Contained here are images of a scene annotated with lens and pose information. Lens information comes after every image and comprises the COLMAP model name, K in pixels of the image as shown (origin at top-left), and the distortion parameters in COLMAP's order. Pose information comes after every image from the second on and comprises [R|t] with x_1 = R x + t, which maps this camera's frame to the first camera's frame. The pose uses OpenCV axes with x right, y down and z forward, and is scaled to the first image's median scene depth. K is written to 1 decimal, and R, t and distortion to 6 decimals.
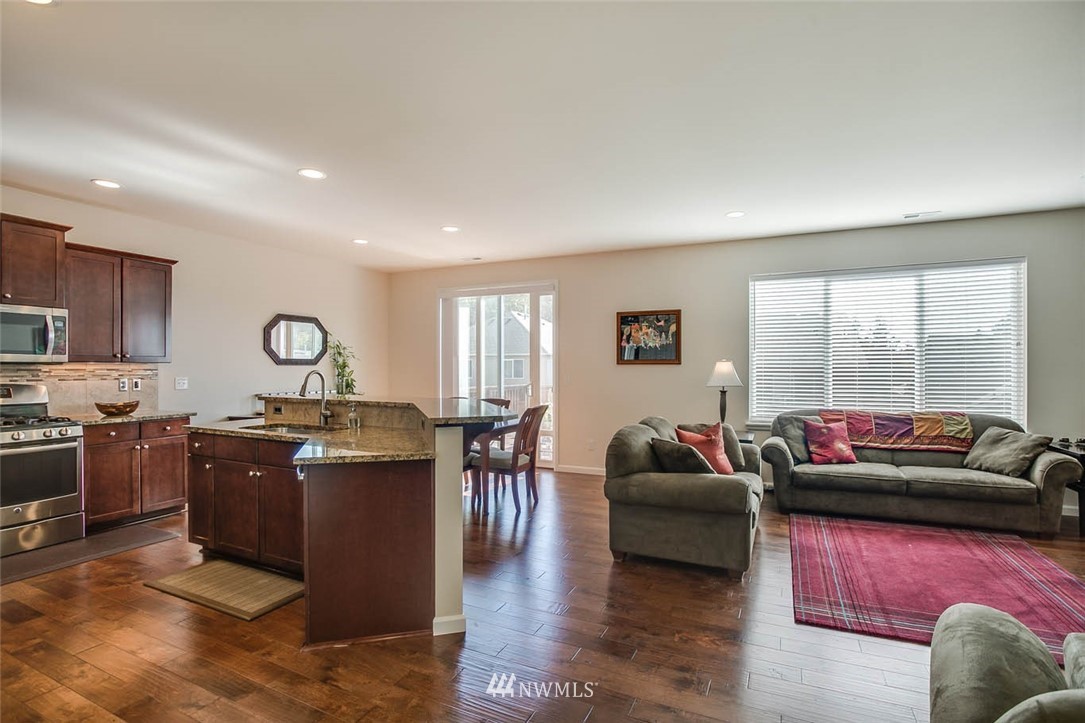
lens RADIAL K [[526.8, 0, 531.4], [0, 526.8, 368.2], [0, 0, 1]] dist [-0.038983, 0.022640]
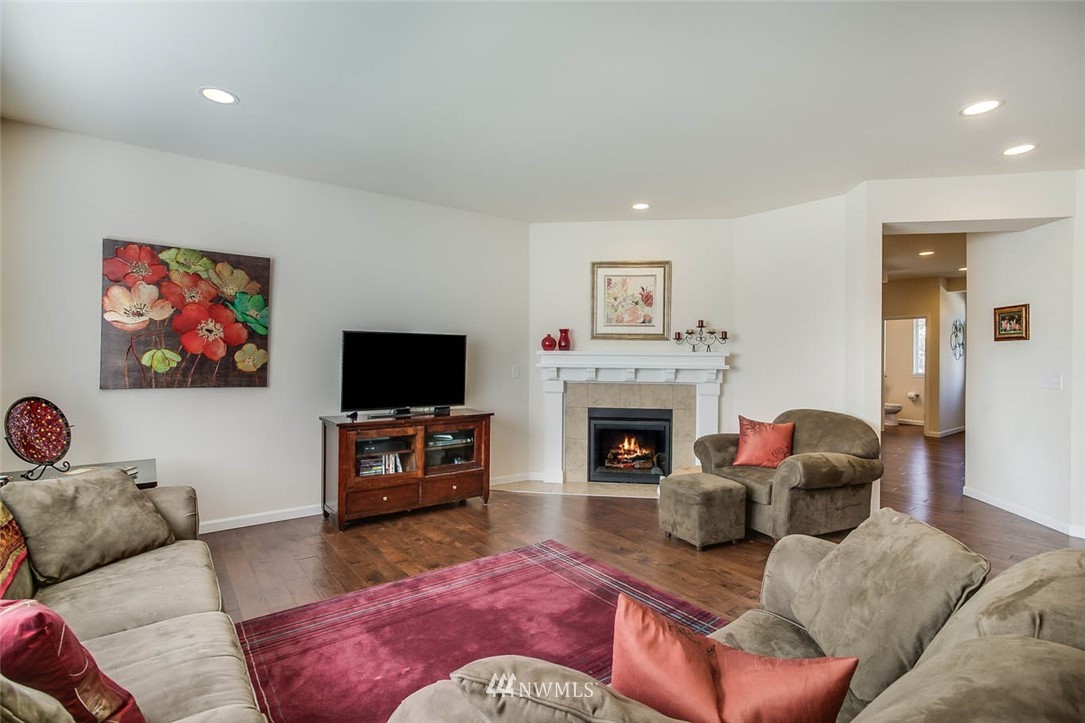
lens RADIAL K [[526.8, 0, 507.1], [0, 526.8, 347.8], [0, 0, 1]] dist [-0.038983, 0.022640]
pose [[-0.884315, -0.001264, 0.466888, 0.302586], [-0.008142, 0.999886, -0.012713, -0.003069], [-0.466819, -0.015044, -0.884225, 1.239563]]
